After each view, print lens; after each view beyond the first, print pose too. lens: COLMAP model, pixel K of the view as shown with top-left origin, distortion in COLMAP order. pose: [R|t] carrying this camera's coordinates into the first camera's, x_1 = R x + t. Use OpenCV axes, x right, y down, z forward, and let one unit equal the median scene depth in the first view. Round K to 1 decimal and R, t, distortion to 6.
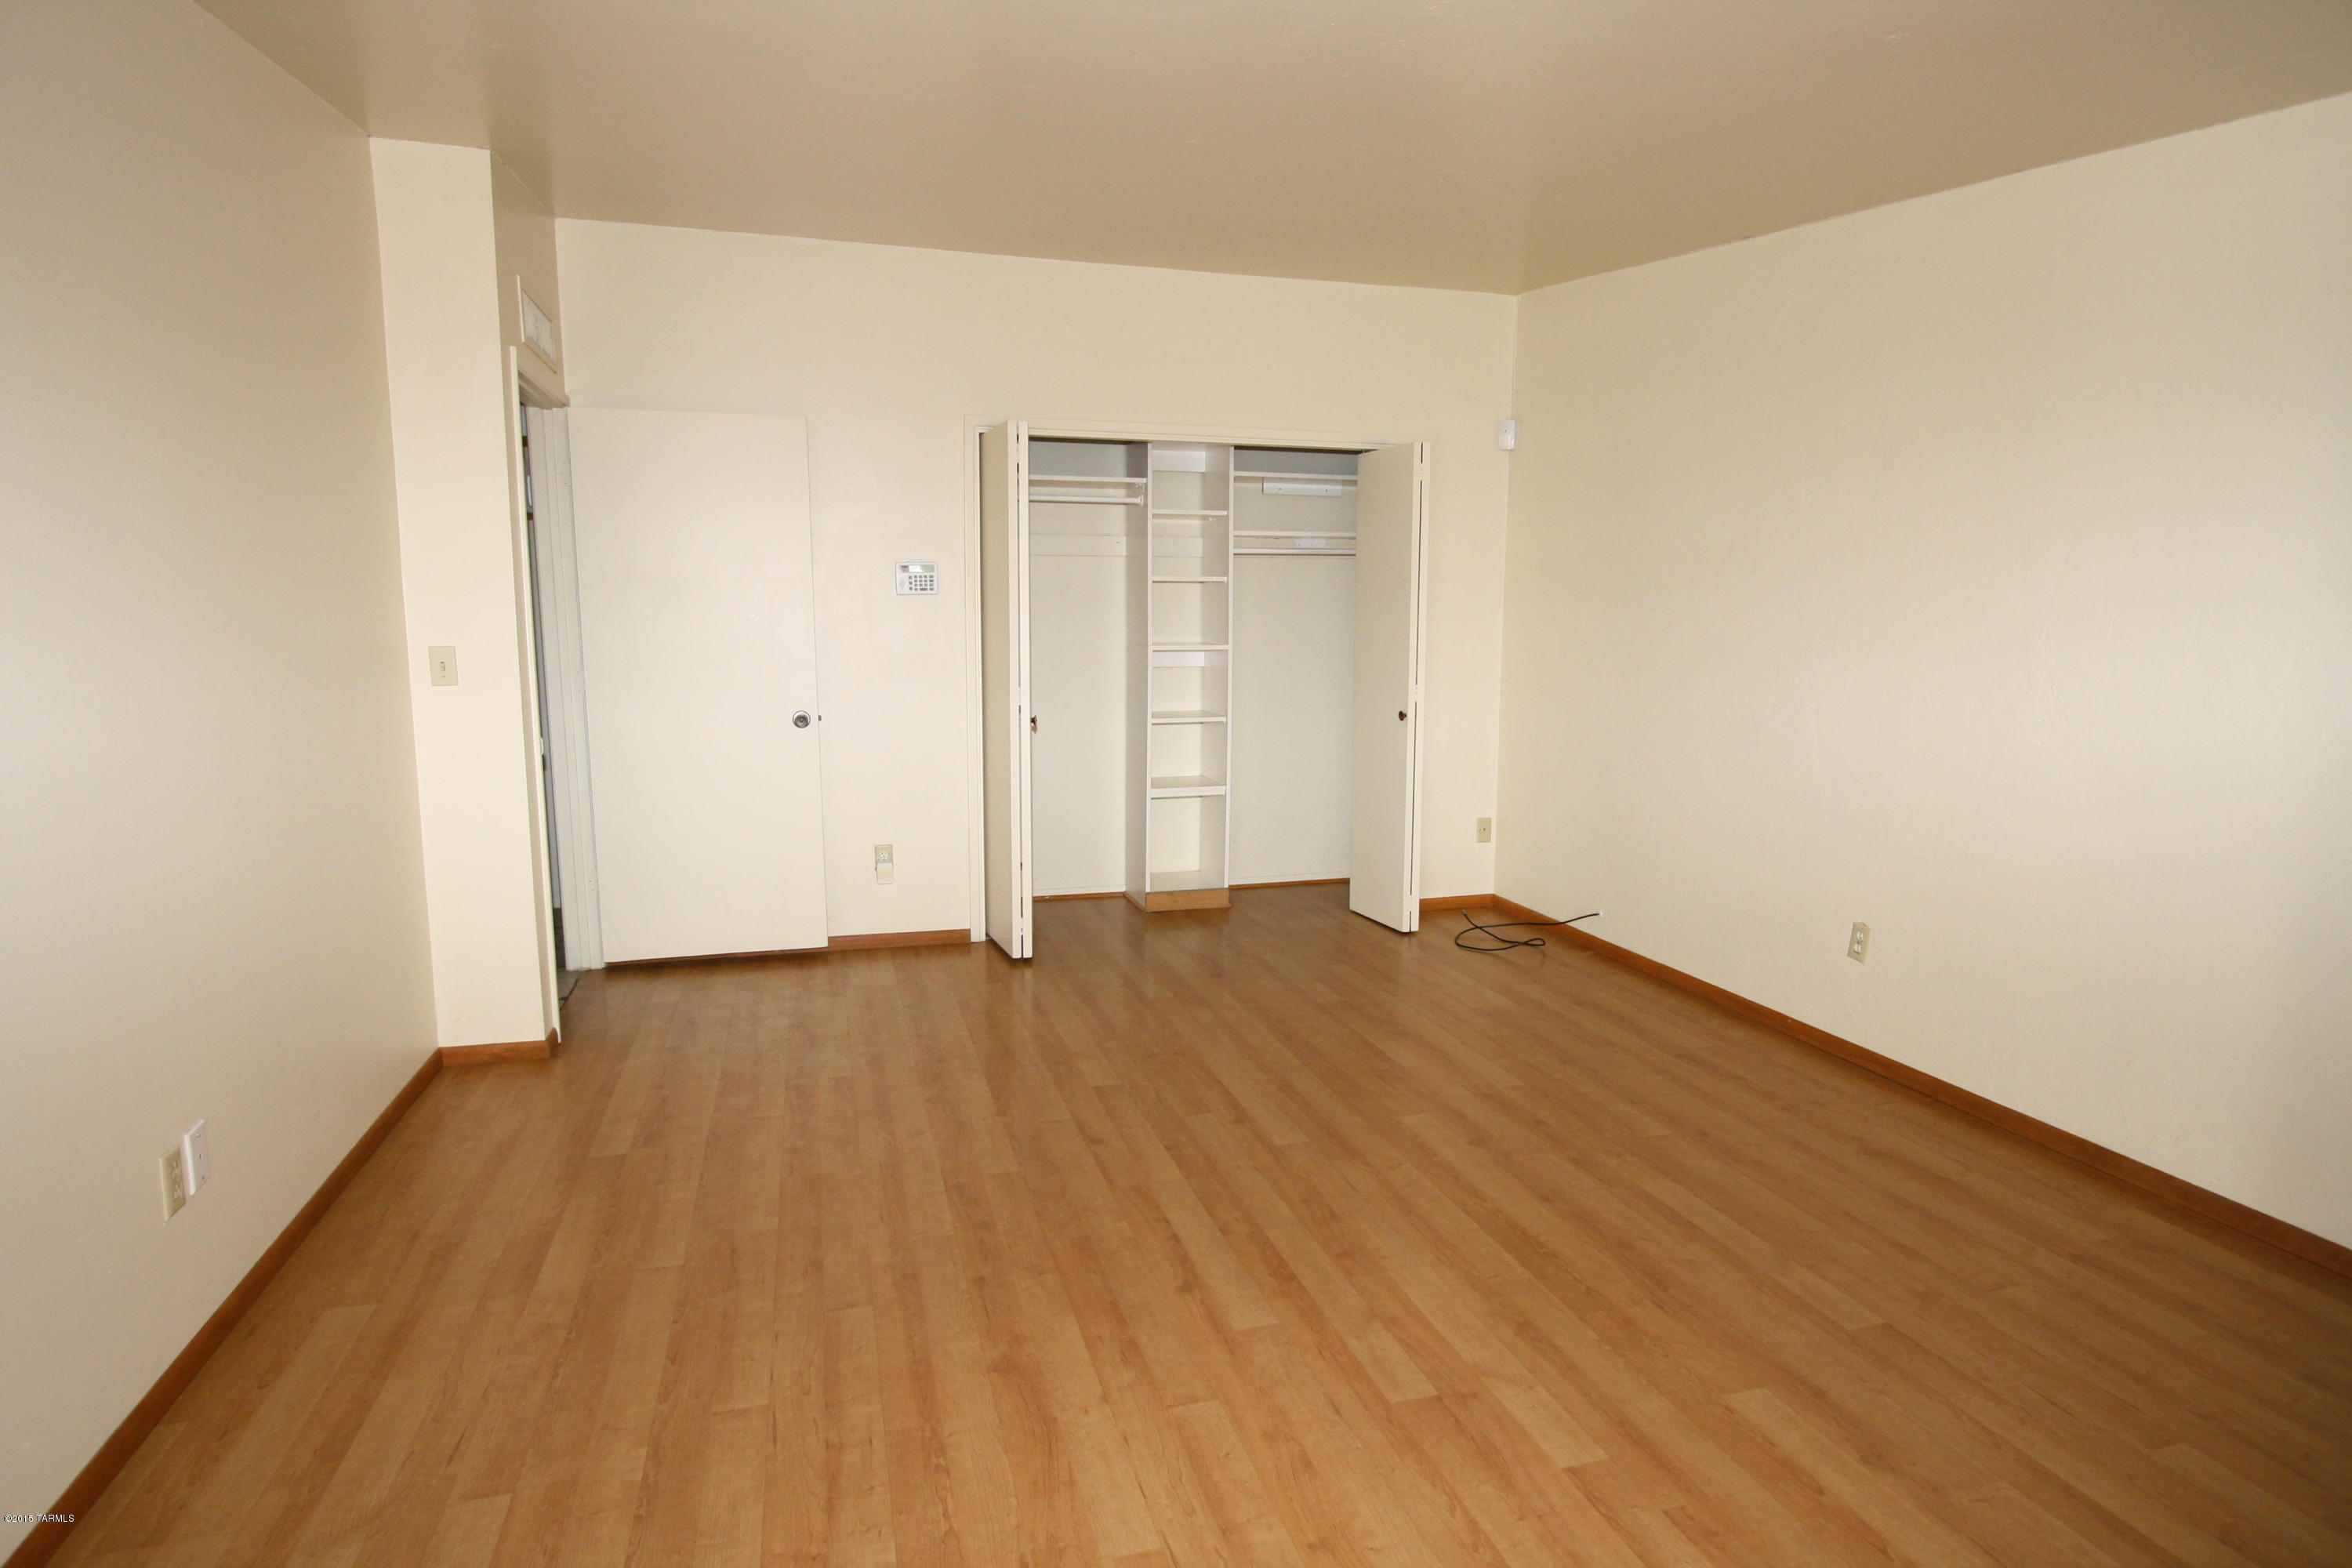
lens RADIAL K [[1263.9, 0, 1177.7], [0, 1263.9, 784.9], [0, 0, 1]] dist [-0.011236, 0.002014]
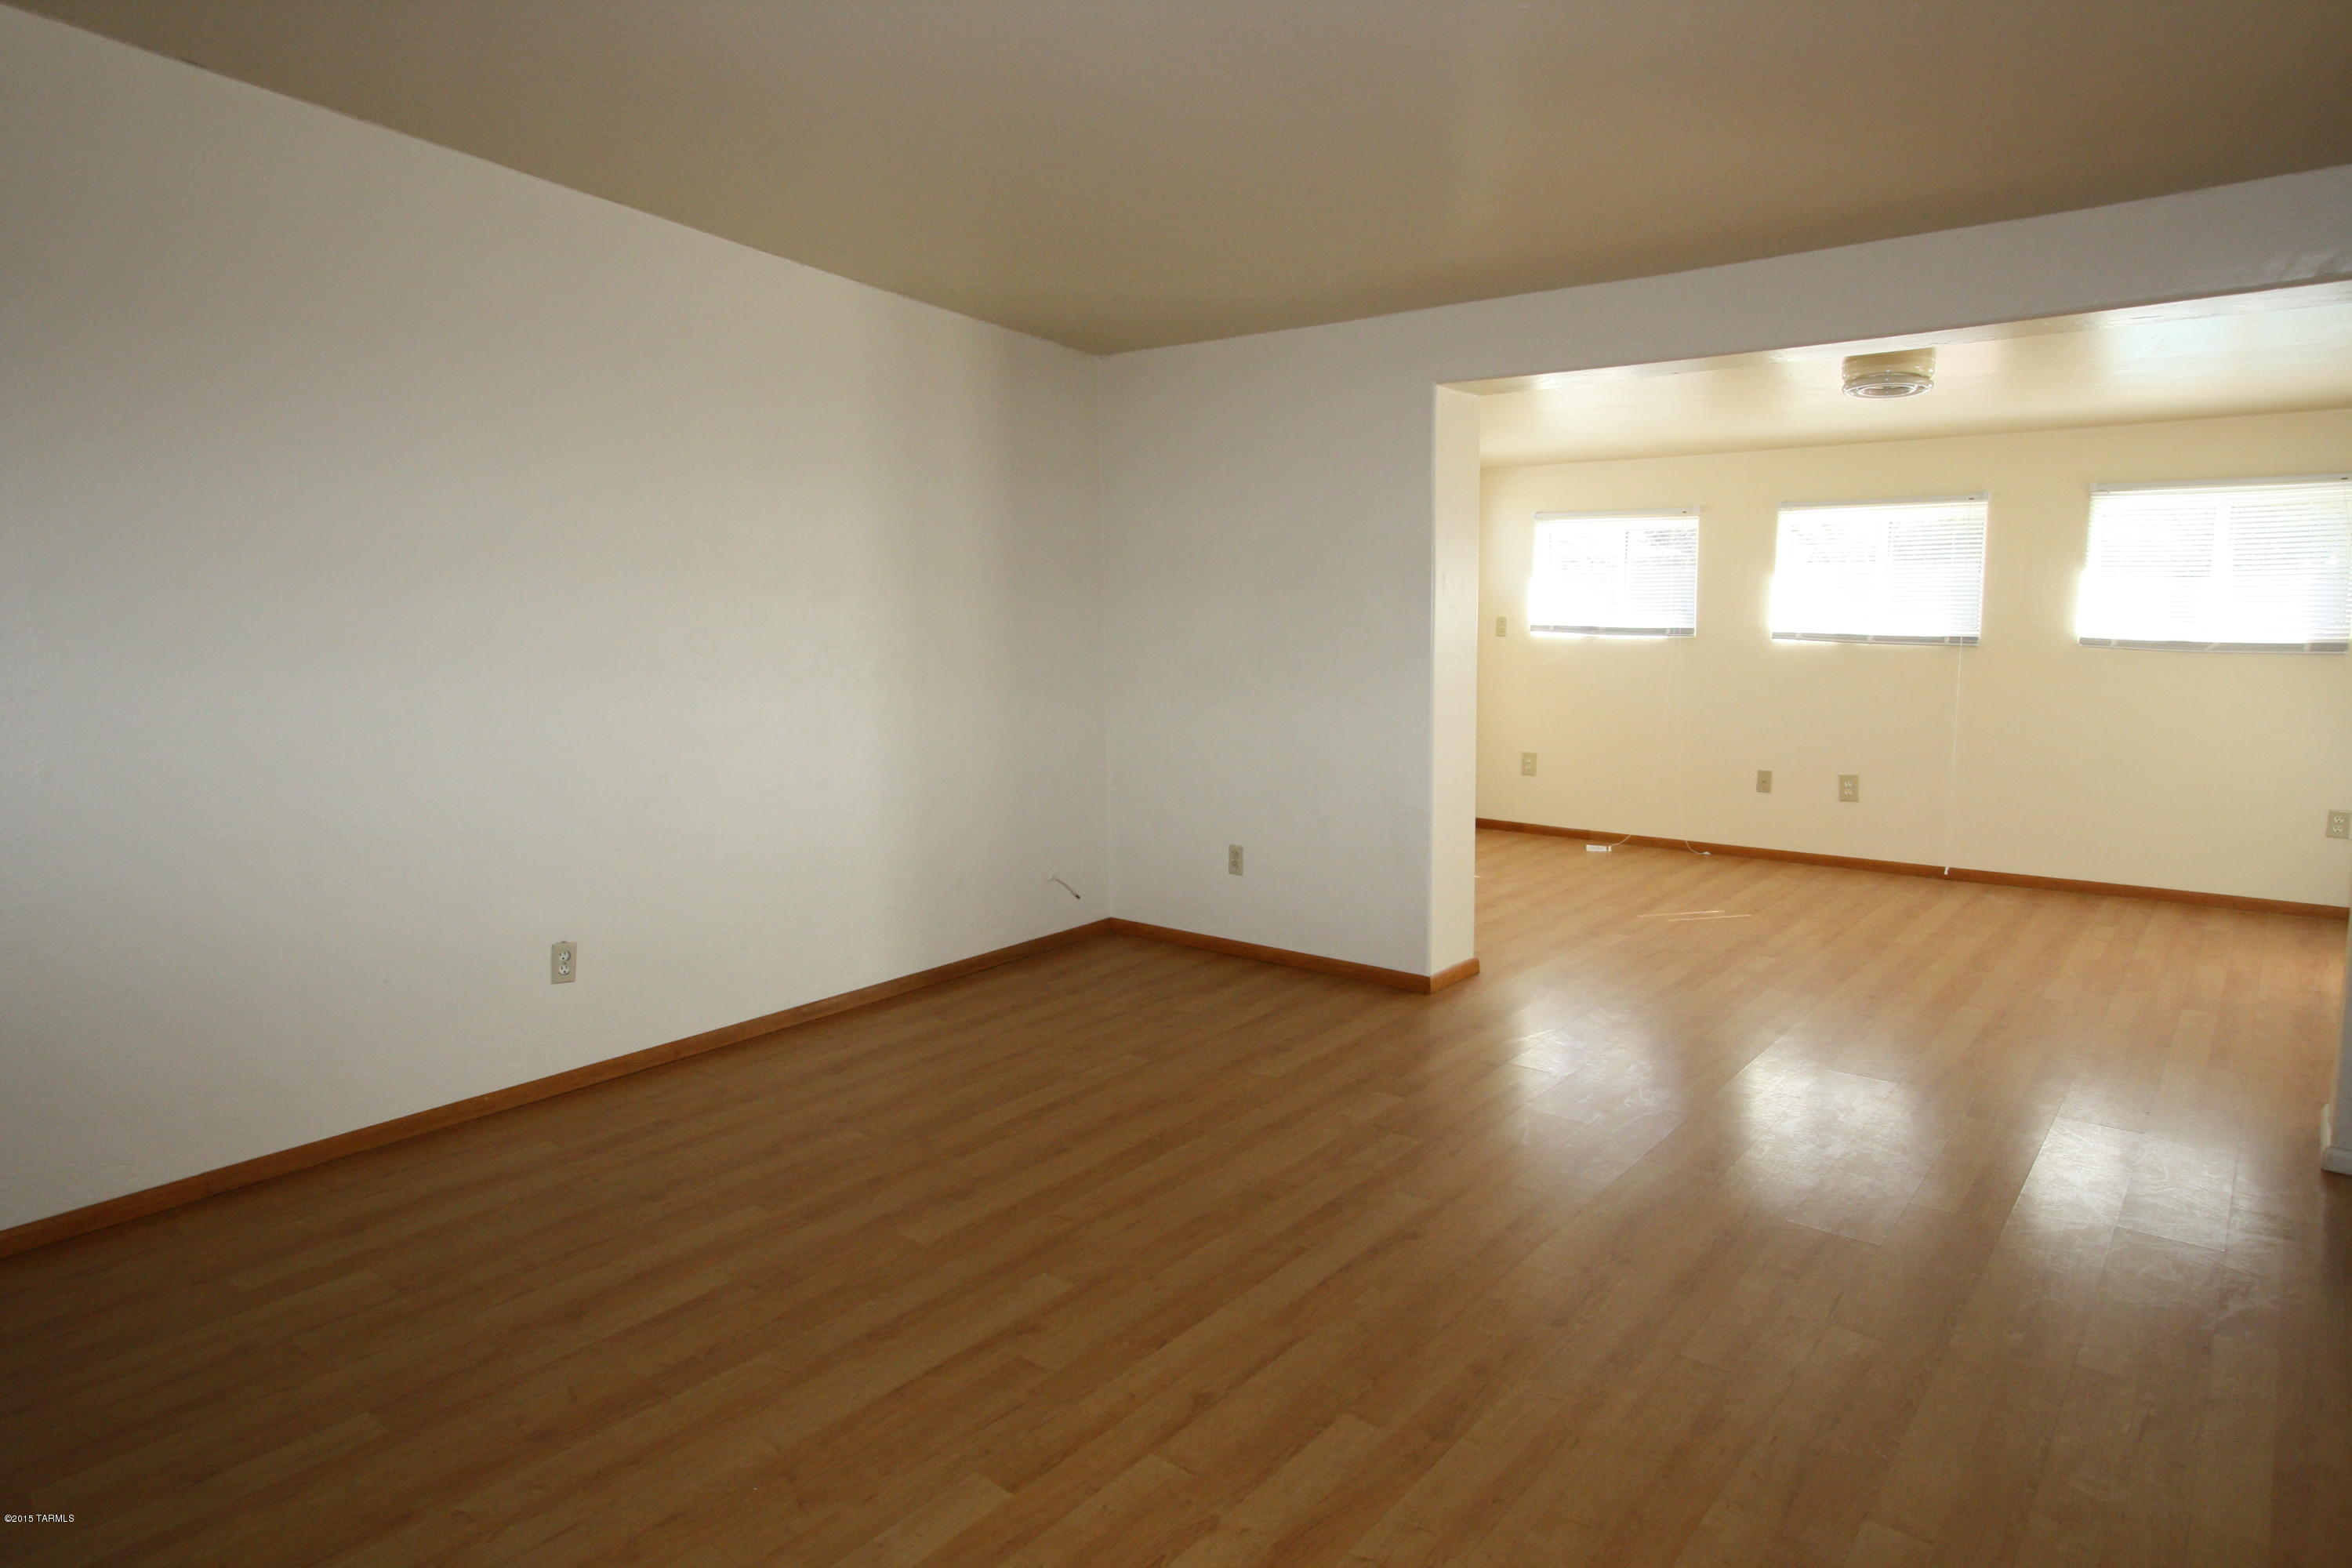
lens RADIAL K [[1349.3, 0, 1179.4], [0, 1349.3, 785.4], [0, 0, 1]] dist [-0.020373, 0.010745]
pose [[-0.558084, -0.111173, 0.822303, -0.176613], [0.127728, 0.967664, 0.217513, -0.054984], [-0.819895, 0.226421, -0.525838, 0.380699]]
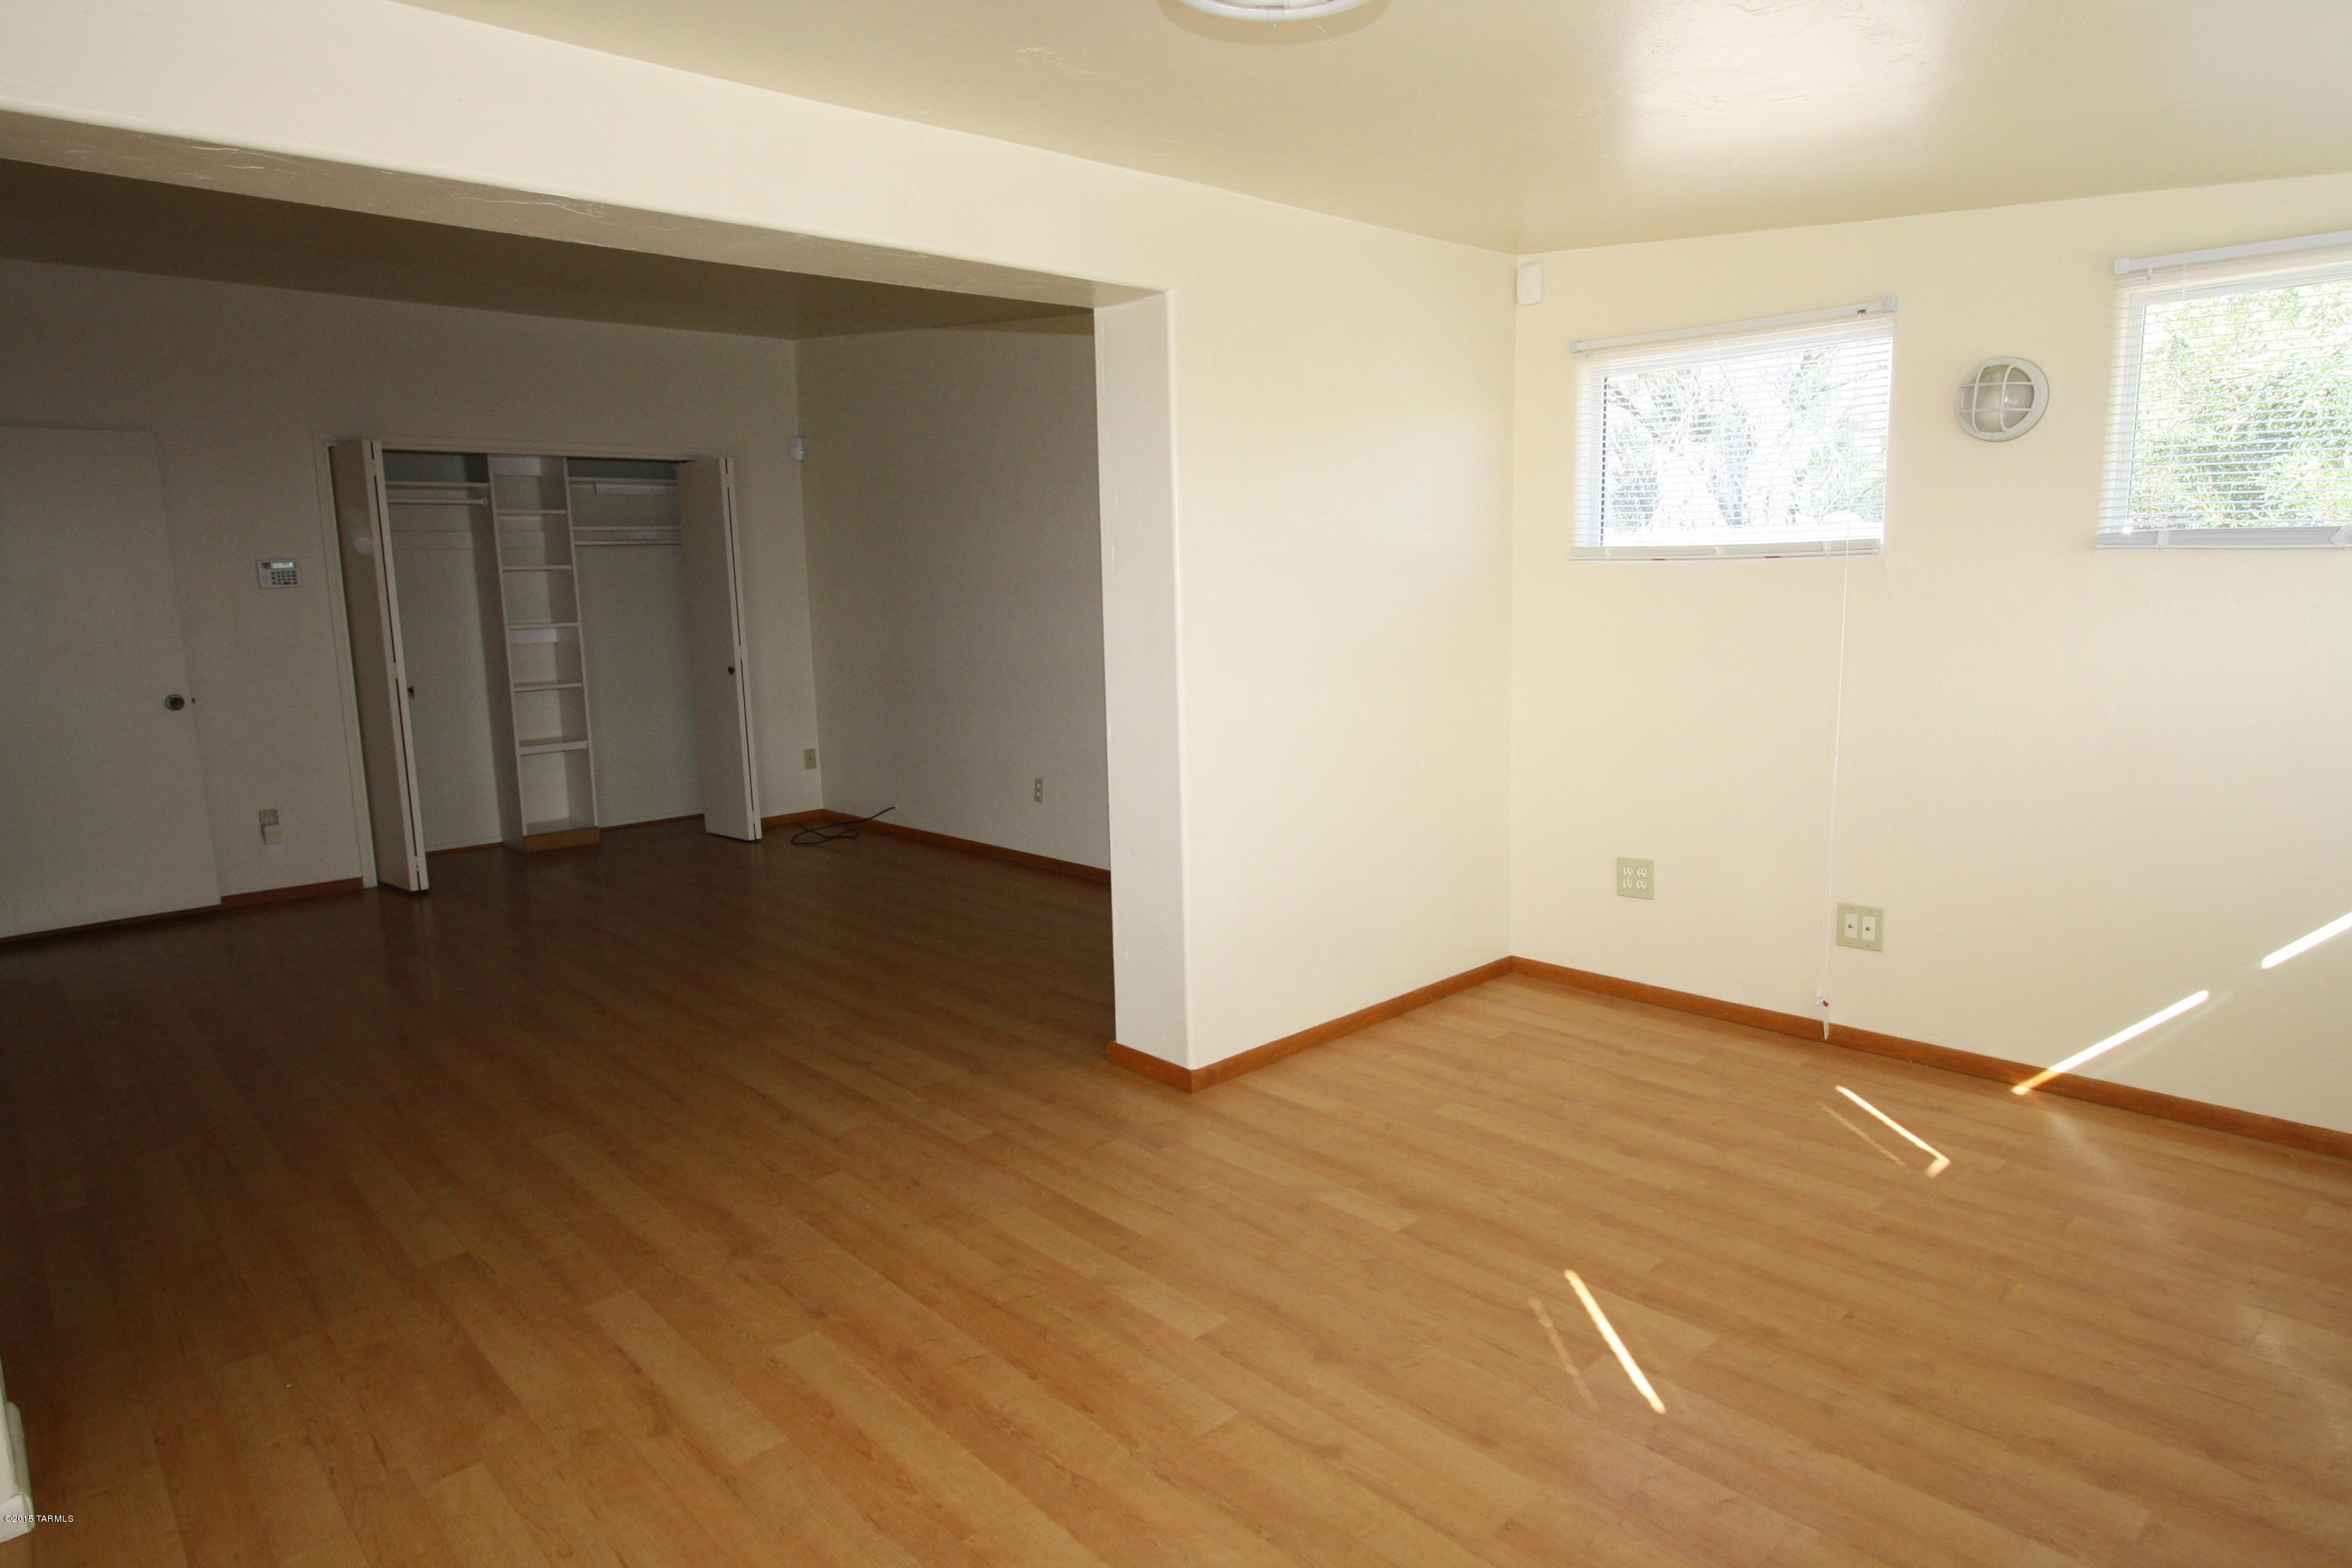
lens RADIAL K [[1349.3, 0, 1175.7], [0, 1349.3, 792.6], [0, 0, 1]] dist [-0.020373, 0.010745]
pose [[0.893306, -0.095984, 0.439081, -0.031431], [0.091070, 0.995321, 0.032300, 0.065957], [-0.440126, 0.011133, 0.897867, -0.427290]]
